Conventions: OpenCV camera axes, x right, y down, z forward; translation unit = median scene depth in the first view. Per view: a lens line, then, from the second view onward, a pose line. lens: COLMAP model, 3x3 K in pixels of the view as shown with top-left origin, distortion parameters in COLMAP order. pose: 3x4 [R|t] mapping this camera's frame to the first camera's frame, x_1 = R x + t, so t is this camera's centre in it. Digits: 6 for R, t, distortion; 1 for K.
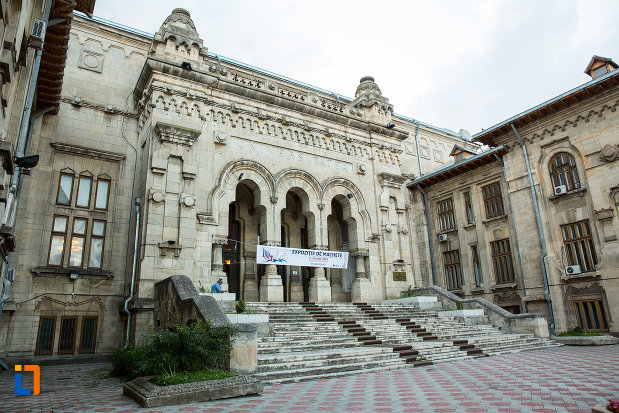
lens RADIAL K [[418.6, 0, 309.5], [0, 418.6, 206.5], [0, 0, 1]] dist [-0.108911, -0.001243]
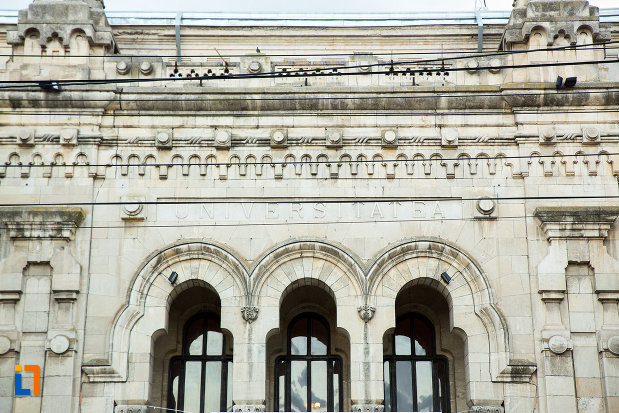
lens RADIAL K [[1151.0, 0, 309.5], [0, 1151.0, 206.5], [0, 0, 1]] dist [0.210267, 0.268335]
pose [[0.838243, -0.139104, -0.527256, 0.683568], [0.127273, 0.990119, -0.058878, -0.050857], [0.530236, -0.017752, 0.847664, -0.097080]]
